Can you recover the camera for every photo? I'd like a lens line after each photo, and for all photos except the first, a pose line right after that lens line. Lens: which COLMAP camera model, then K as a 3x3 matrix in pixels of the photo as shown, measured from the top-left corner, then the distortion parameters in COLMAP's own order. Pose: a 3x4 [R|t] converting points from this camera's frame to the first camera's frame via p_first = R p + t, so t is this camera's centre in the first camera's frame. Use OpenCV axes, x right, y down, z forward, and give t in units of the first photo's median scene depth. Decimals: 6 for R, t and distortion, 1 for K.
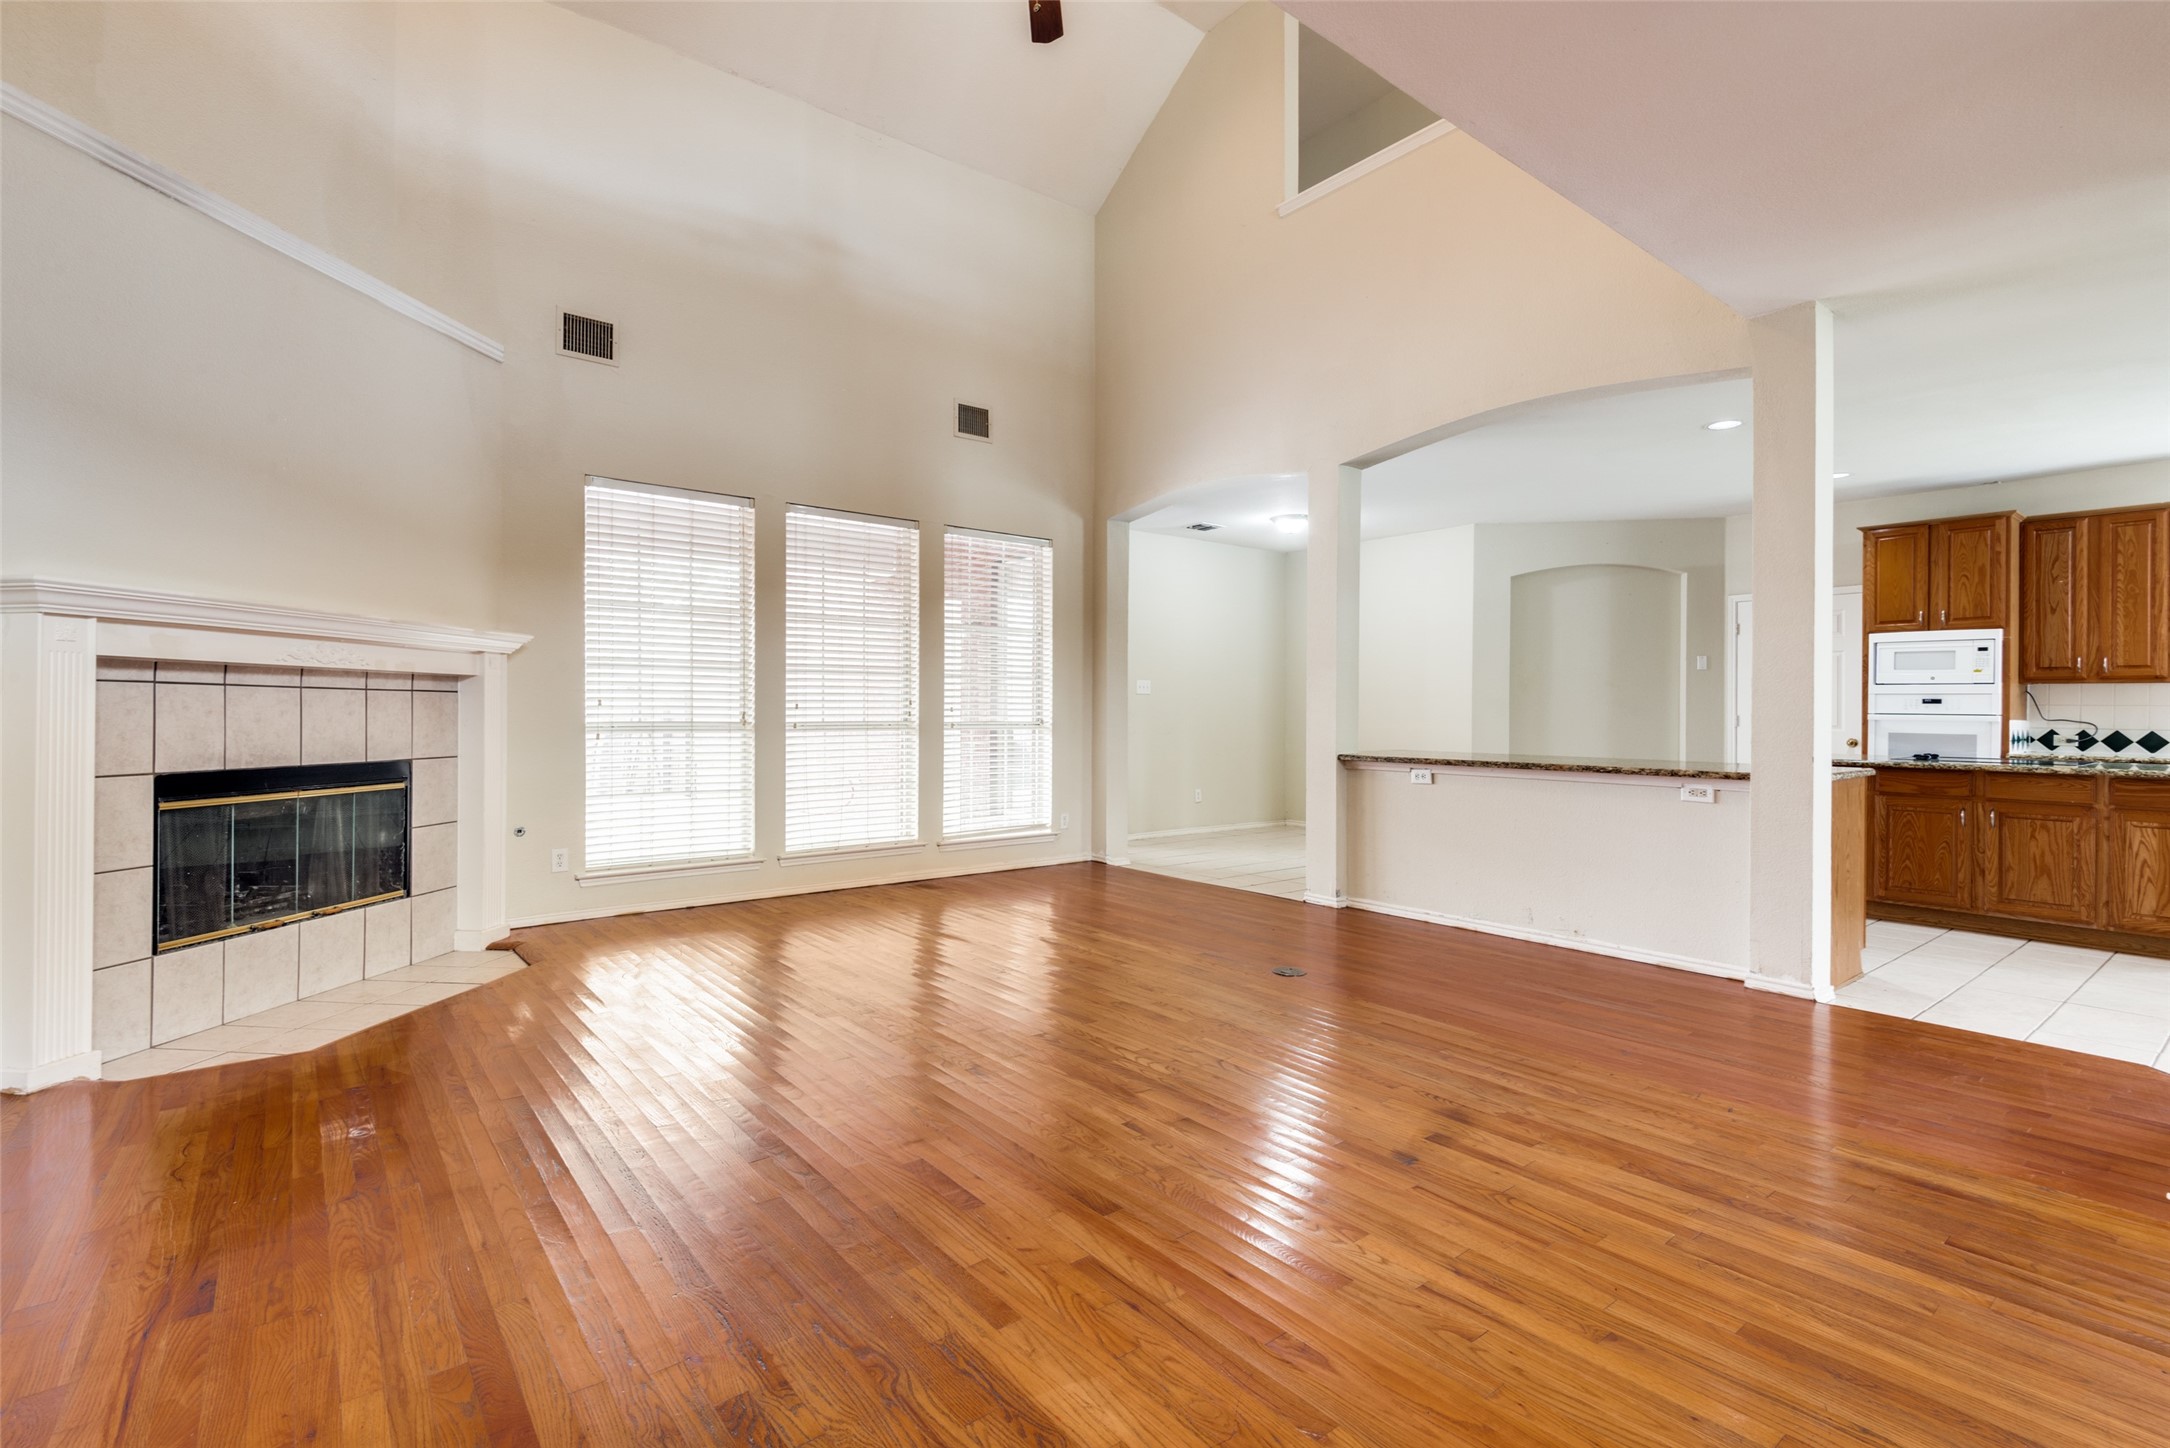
lens RADIAL K [[995.8, 0, 1043.3], [0, 995.8, 706.6], [0, 0, 1]] dist [0.022630, -0.013925]
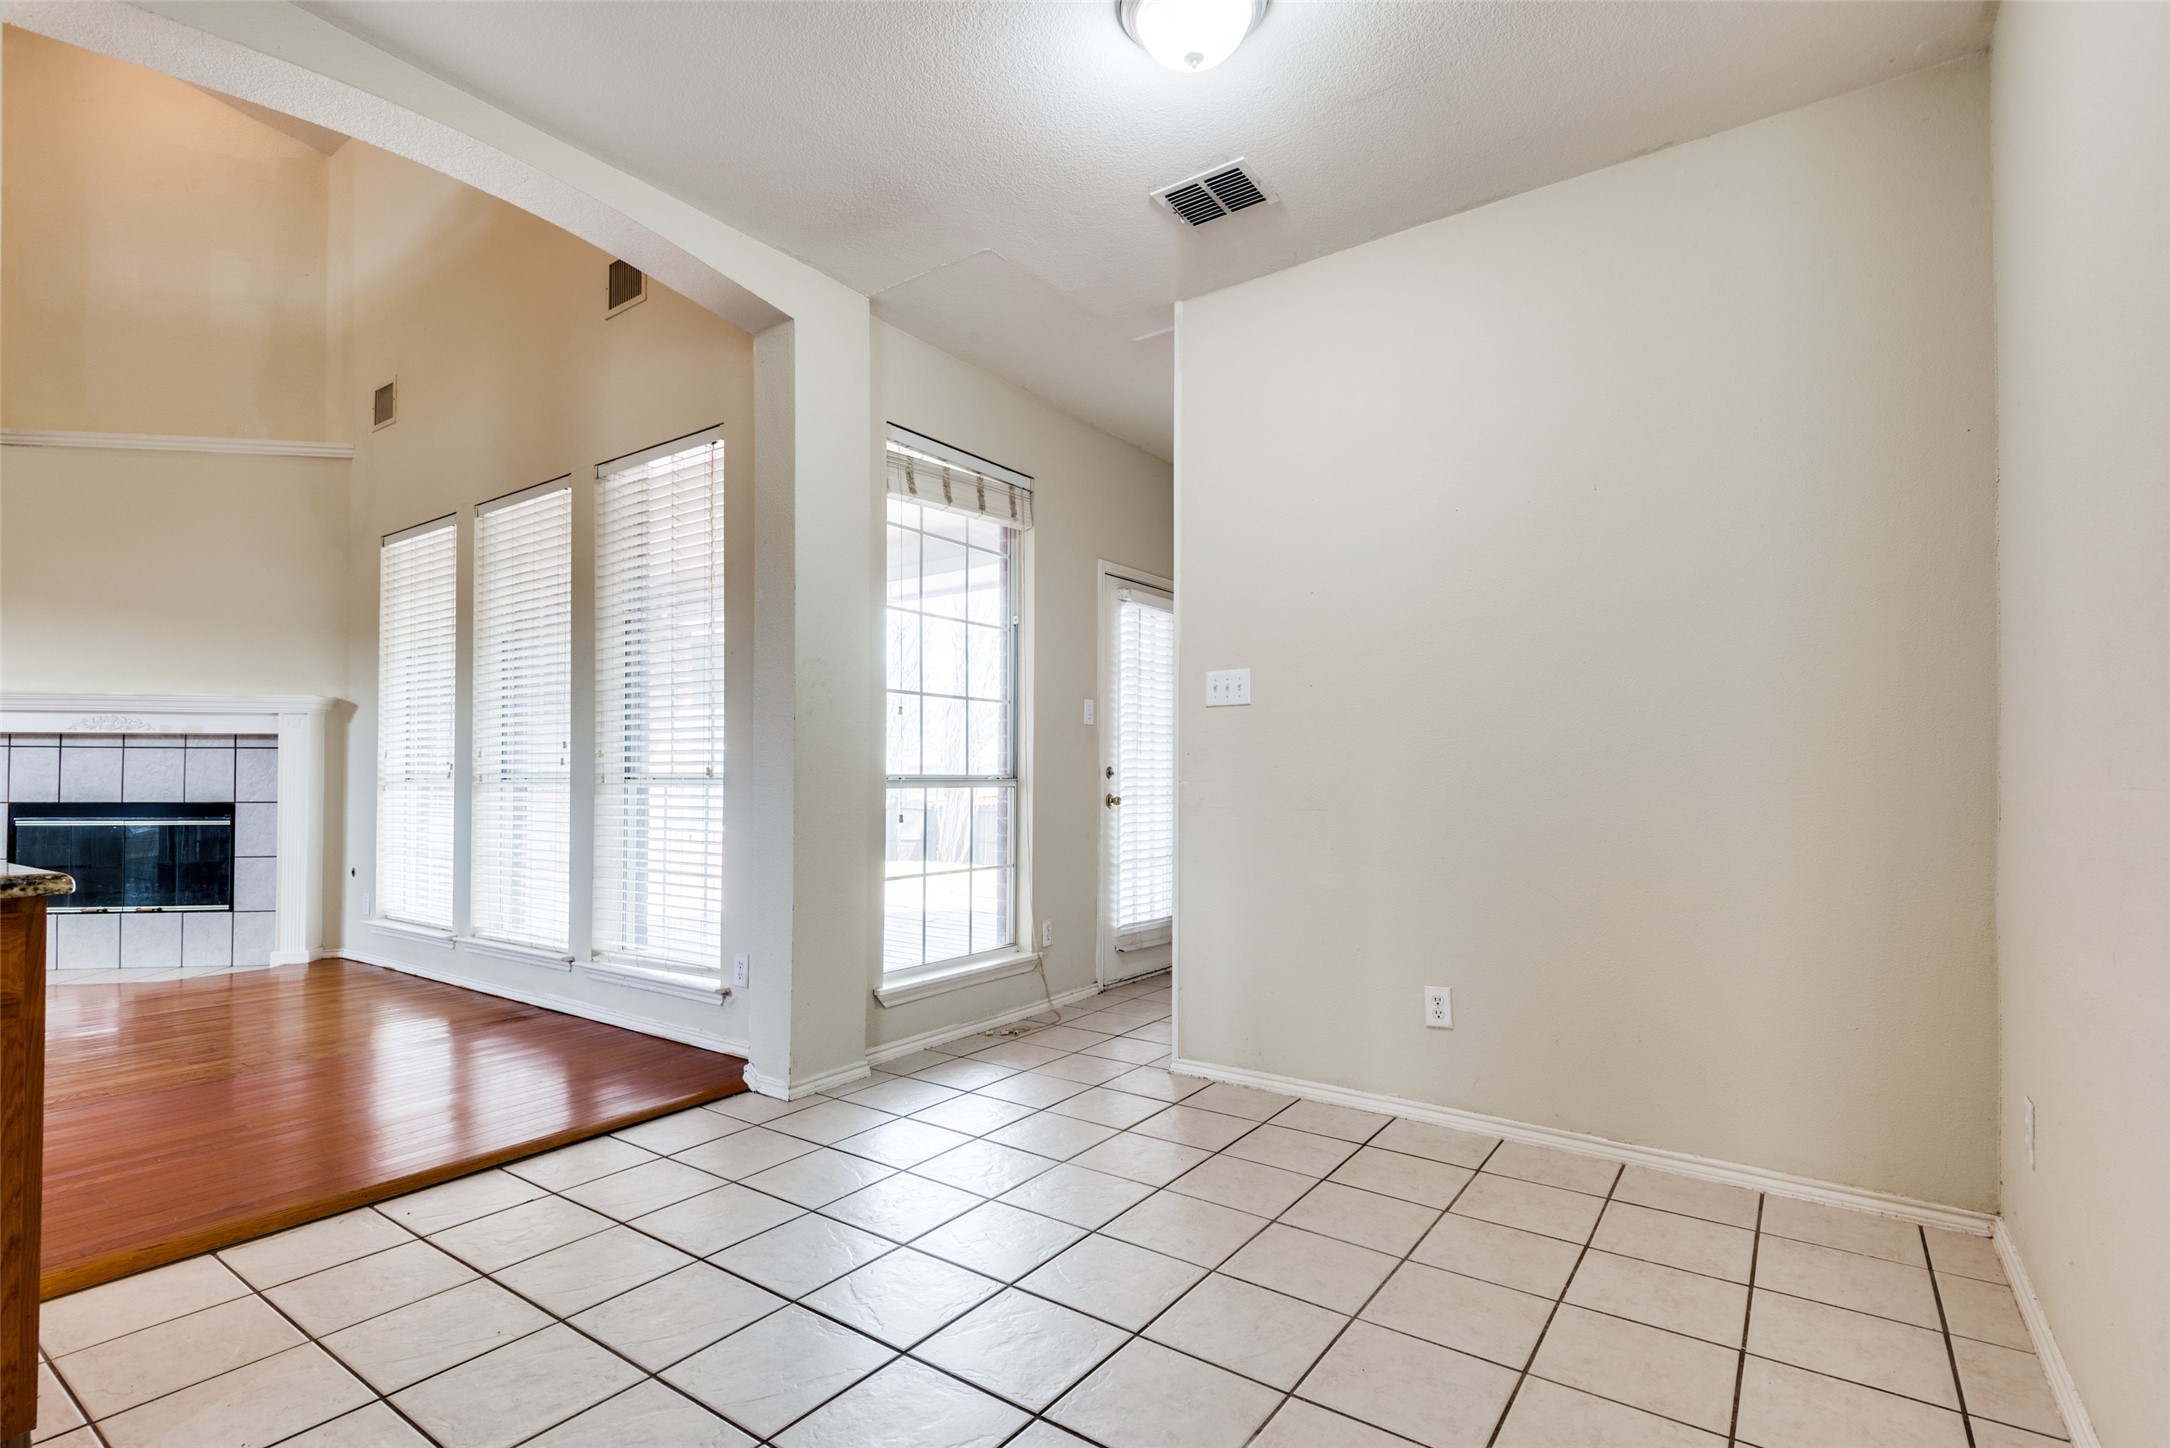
lens RADIAL K [[995.8, 0, 1095.0], [0, 995.8, 761.3], [0, 0, 1]] dist [0.022630, -0.013925]
pose [[0.303700, -0.019149, -0.952575, 0.801356], [0.009356, 0.999810, -0.017116, 0.029241], [0.952722, -0.003715, 0.303822, 1.460891]]
